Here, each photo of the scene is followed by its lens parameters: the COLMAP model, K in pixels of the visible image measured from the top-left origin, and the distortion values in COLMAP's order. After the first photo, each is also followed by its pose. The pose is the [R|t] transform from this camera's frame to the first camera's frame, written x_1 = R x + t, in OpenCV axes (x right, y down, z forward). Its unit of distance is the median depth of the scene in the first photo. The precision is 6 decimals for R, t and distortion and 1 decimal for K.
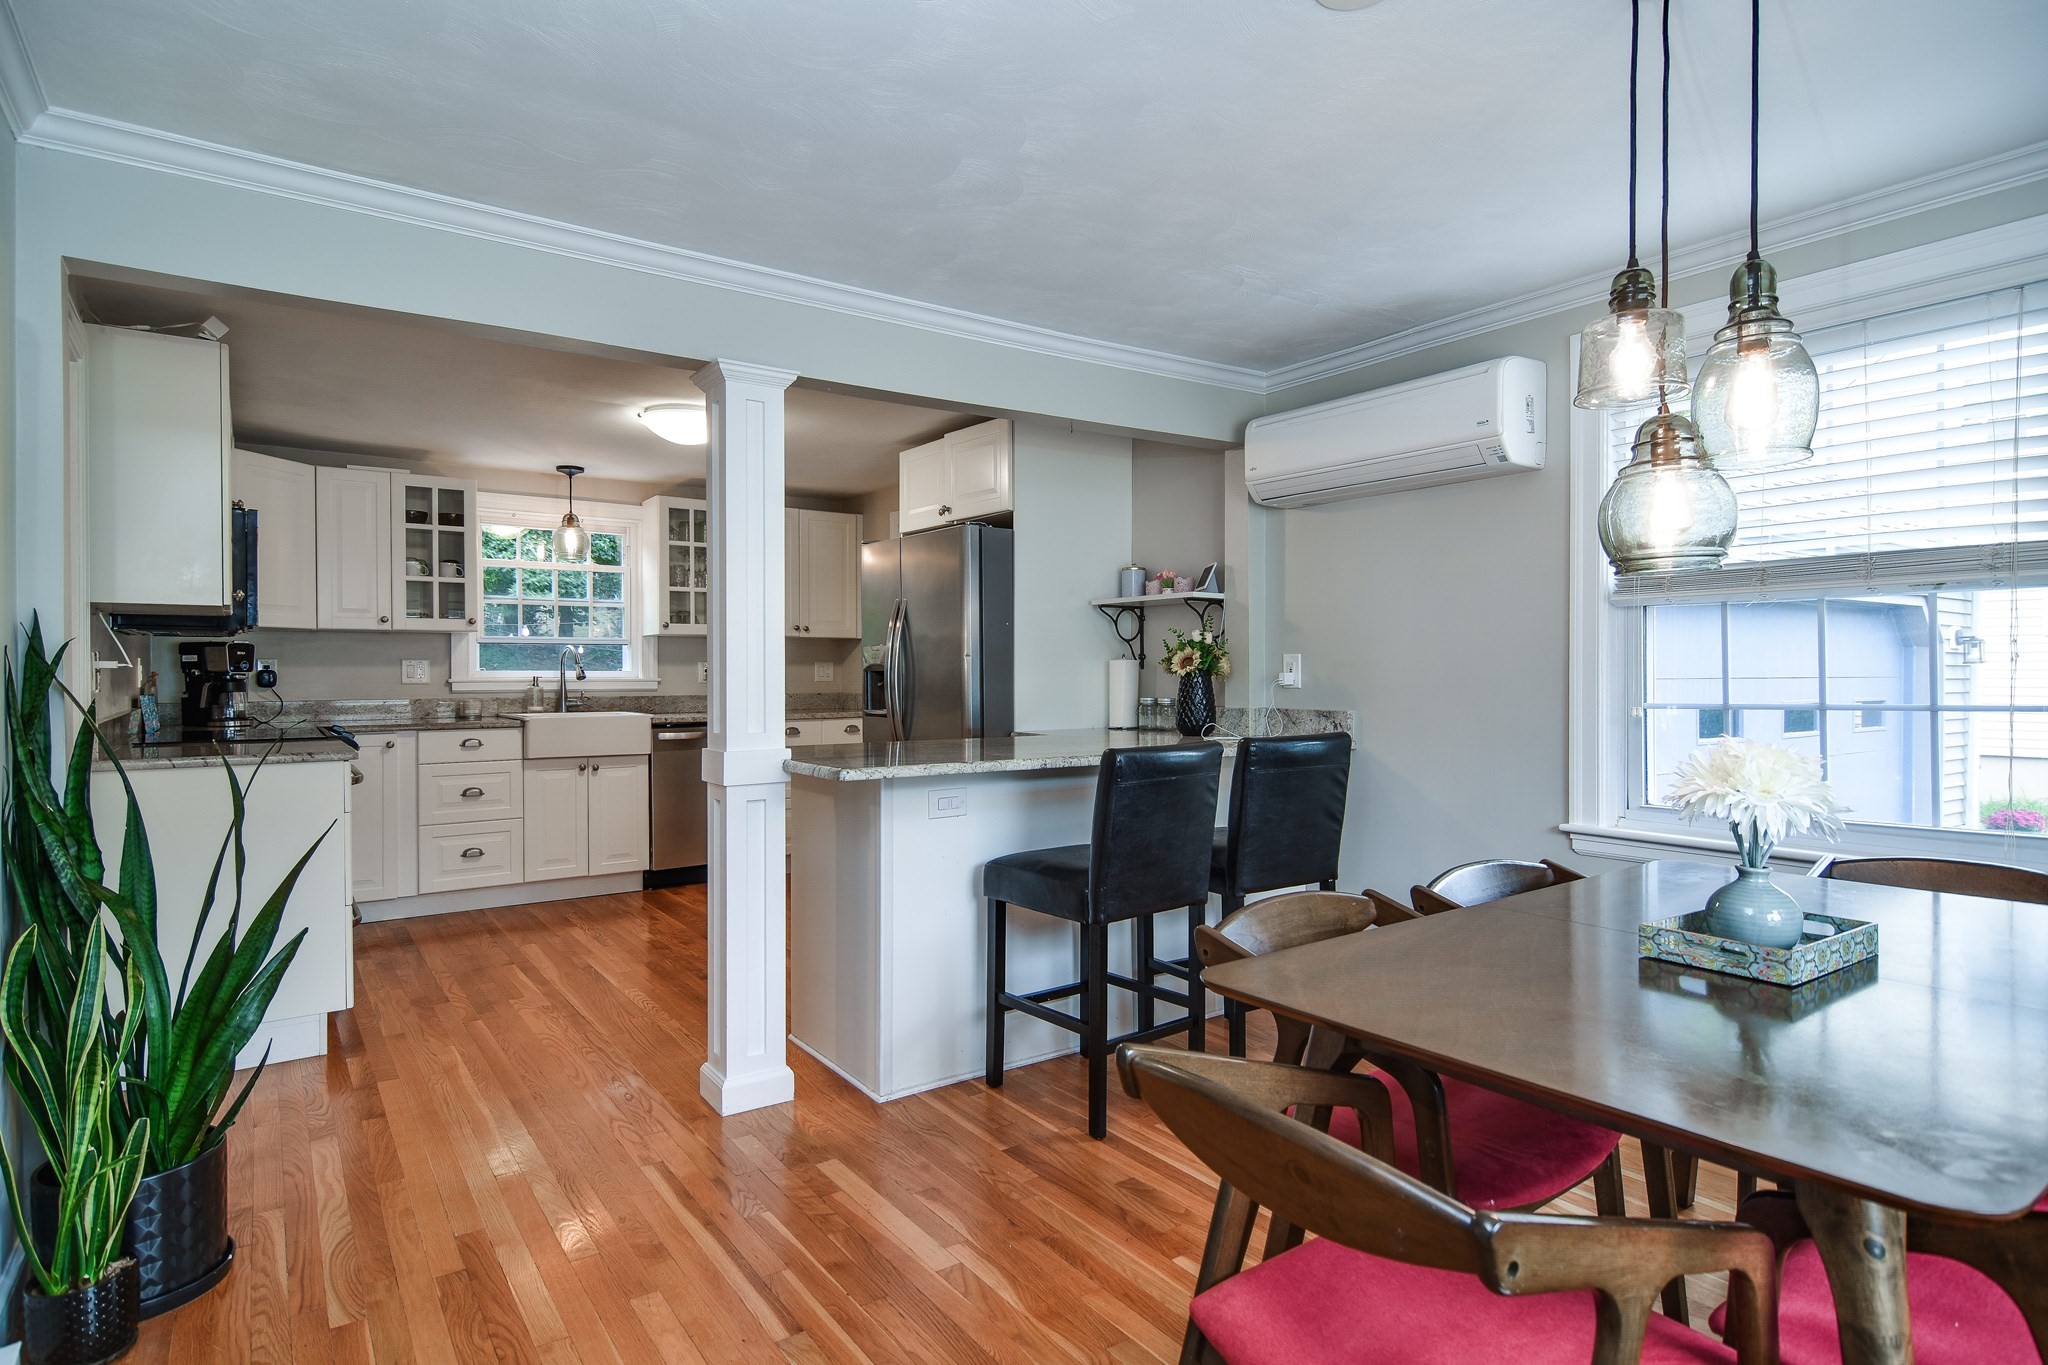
lens RADIAL K [[1133.5, 0, 1027.8], [0, 1133.5, 677.5], [0, 0, 1]] dist [0.013016, -0.008463]
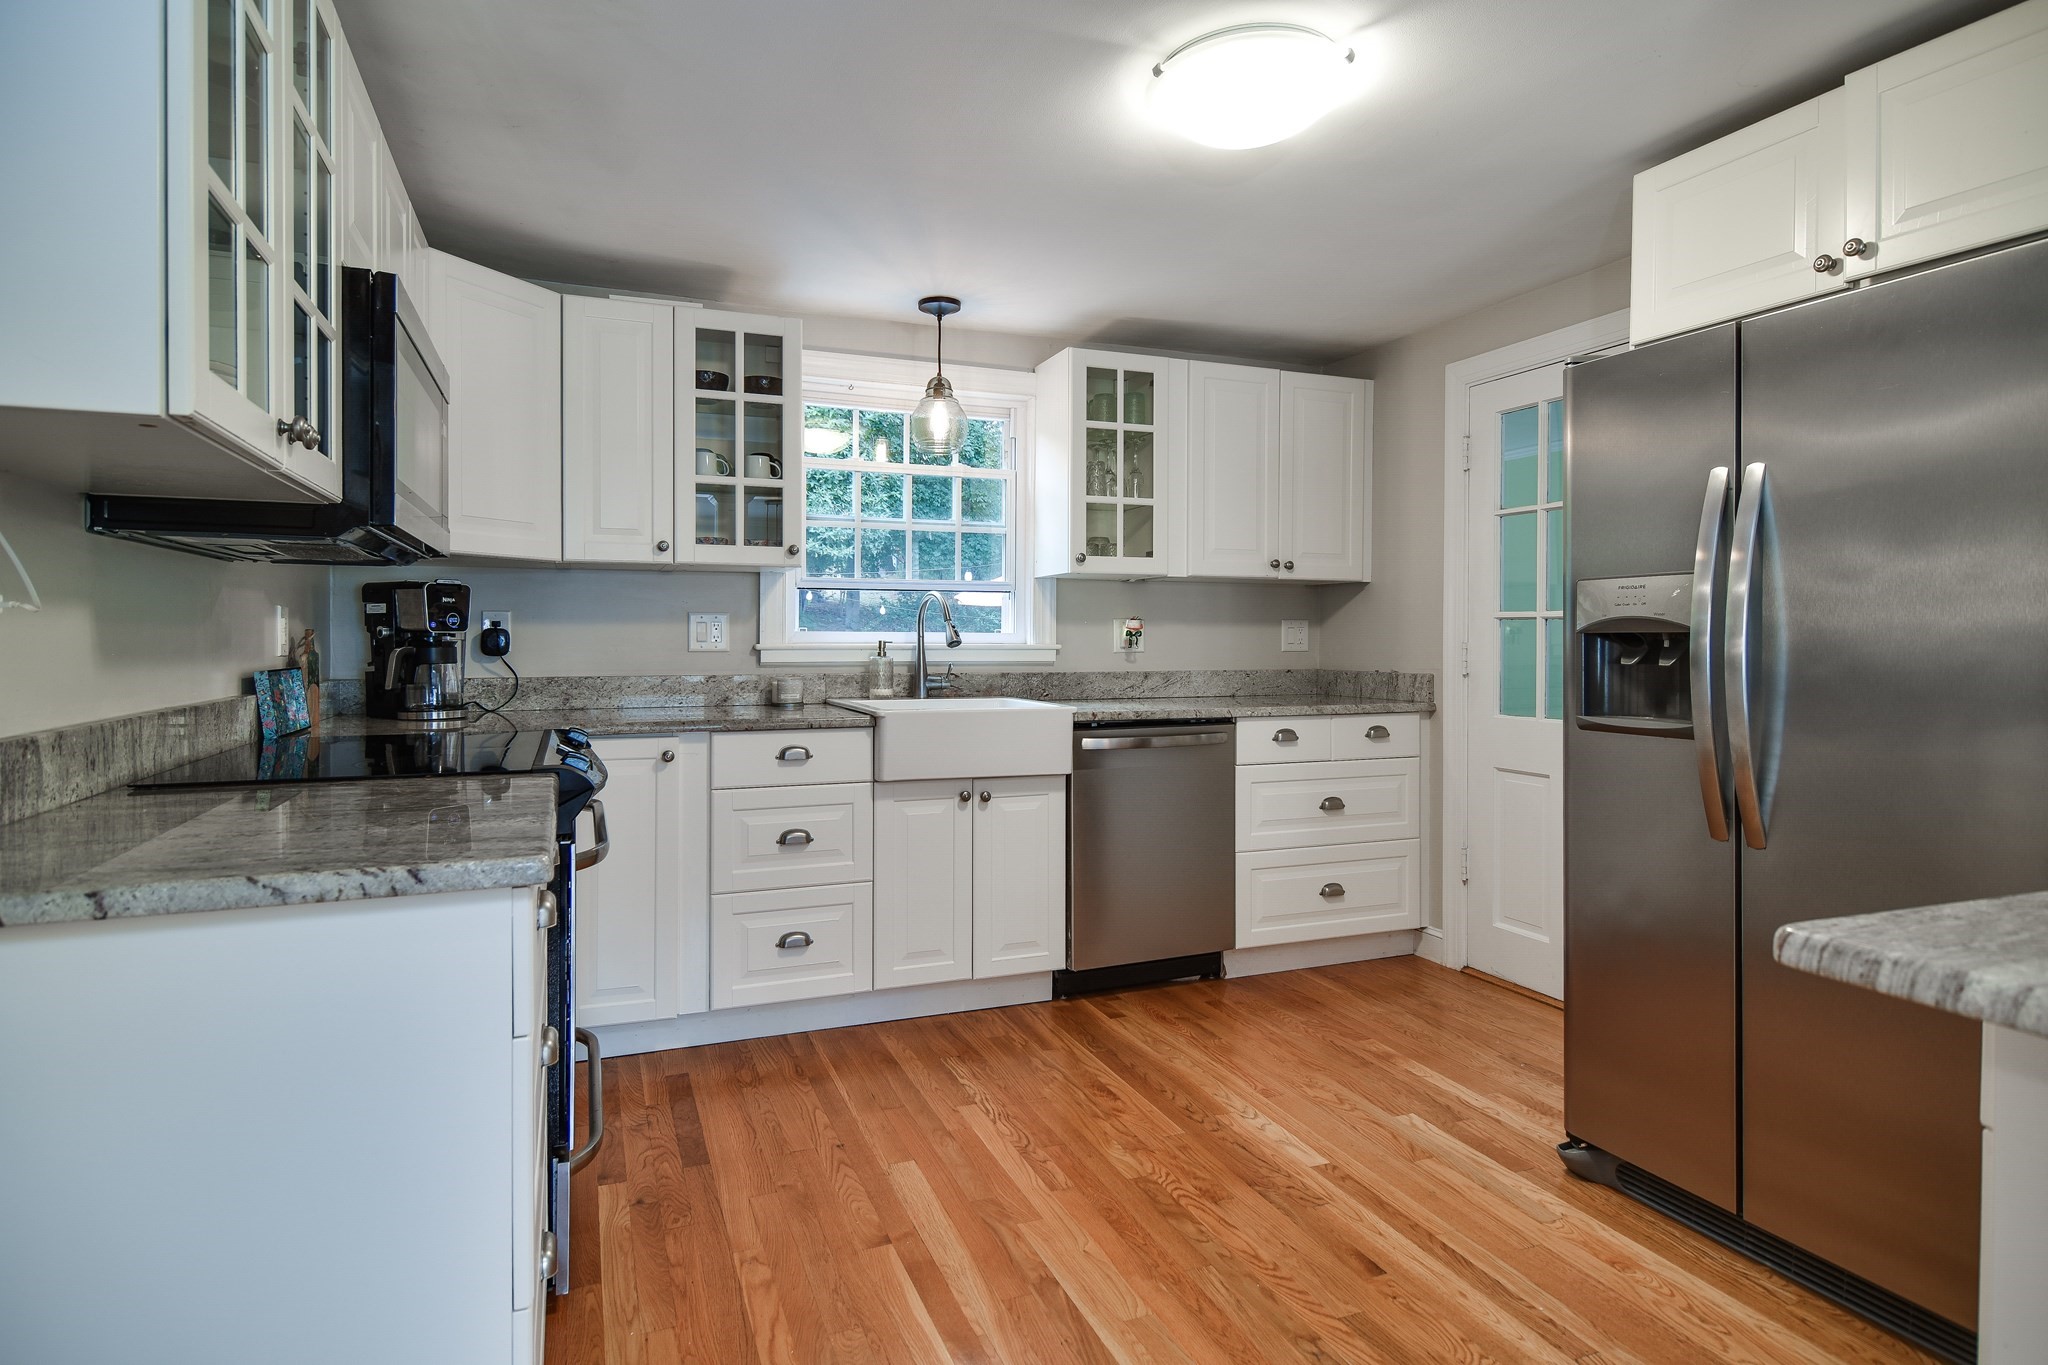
lens RADIAL K [[1133.5, 0, 1018.1], [0, 1133.5, 642.3], [0, 0, 1]] dist [0.013016, -0.008463]
pose [[0.973104, 0.005756, -0.230296, -0.241394], [-0.006200, 0.999980, -0.001201, 0.000044], [0.230284, 0.002596, 0.973120, 0.454665]]
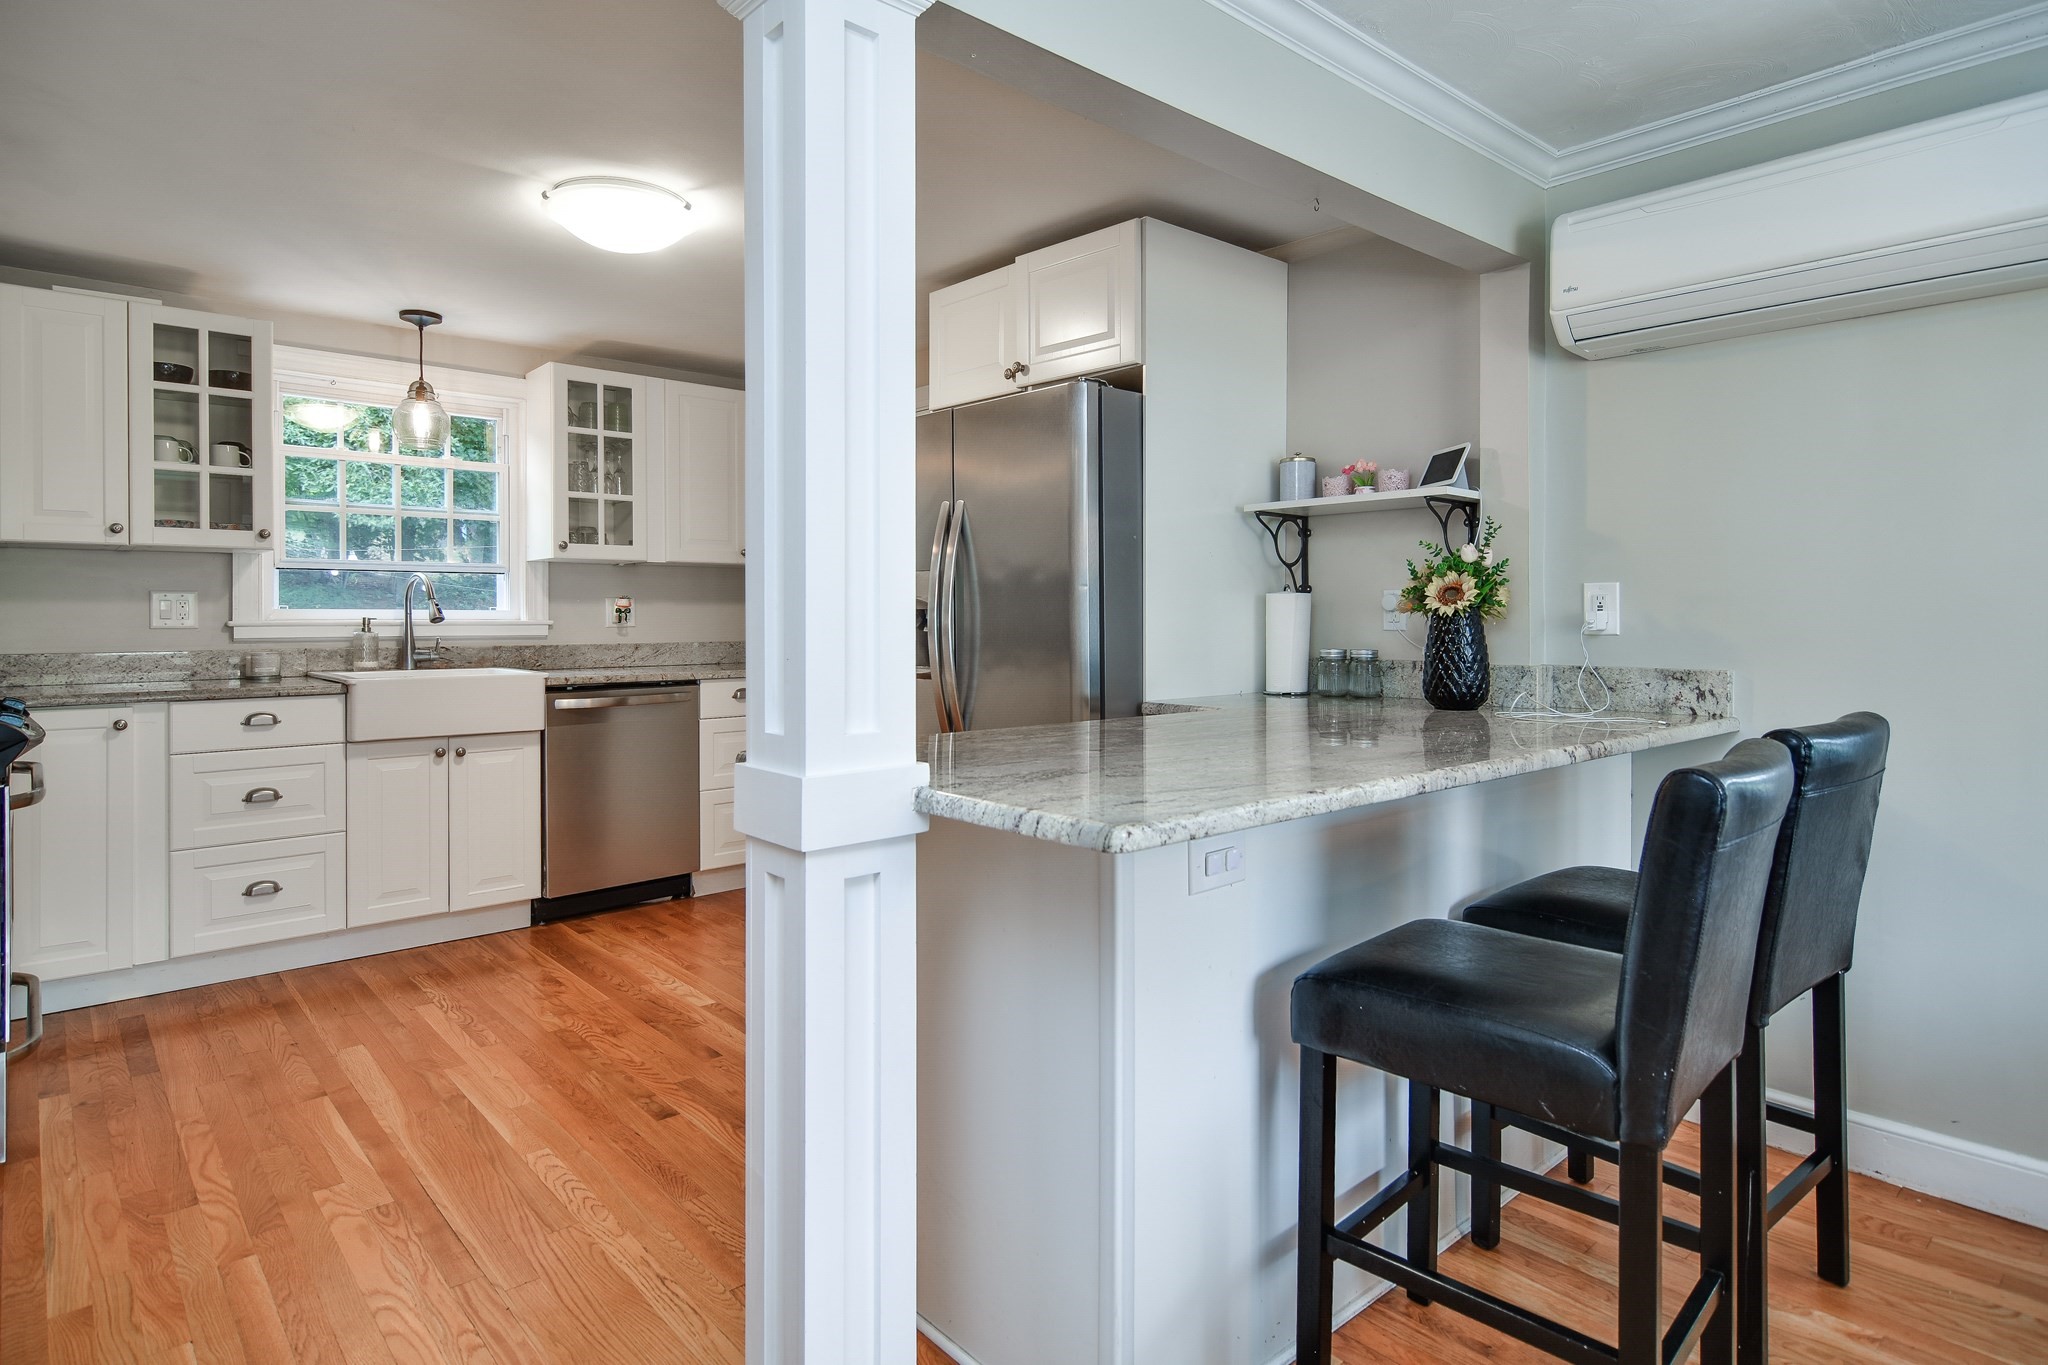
lens RADIAL K [[1133.5, 0, 1039.1], [0, 1133.5, 619.6], [0, 0, 1]] dist [0.013016, -0.008463]
pose [[0.992302, 0.001015, 0.123838, -0.128489], [-0.000709, 0.999997, -0.002513, 0.001791], [-0.123840, 0.002406, 0.992299, 0.298641]]
